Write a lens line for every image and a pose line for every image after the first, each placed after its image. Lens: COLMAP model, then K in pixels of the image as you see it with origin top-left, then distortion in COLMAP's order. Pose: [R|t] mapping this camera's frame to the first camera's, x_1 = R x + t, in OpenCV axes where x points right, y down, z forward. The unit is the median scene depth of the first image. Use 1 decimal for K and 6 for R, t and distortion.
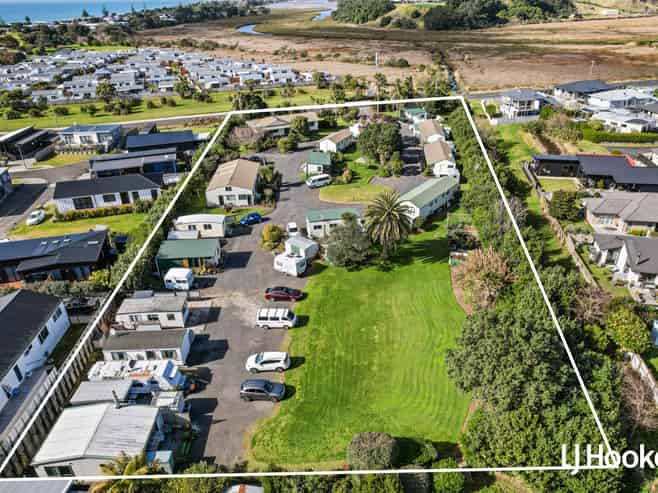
lens RADIAL K [[449.5, 0, 317.2], [0, 449.5, 246.7], [0, 0, 1]] dist [-0.070555, 0.057694]
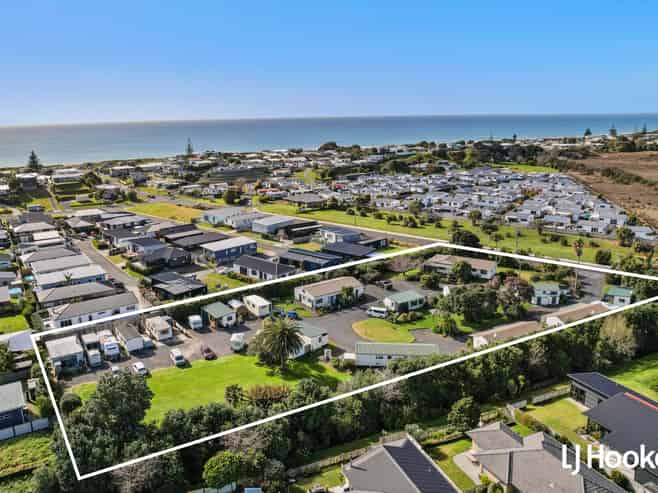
lens RADIAL K [[449.5, 0, 317.2], [0, 449.5, 246.7], [0, 0, 1]] dist [-0.070555, 0.057694]
pose [[0.597859, 0.225121, -0.769341, 0.862992], [-0.400012, 0.915503, -0.042961, -0.215283], [0.694662, 0.333430, 0.637392, 0.116893]]
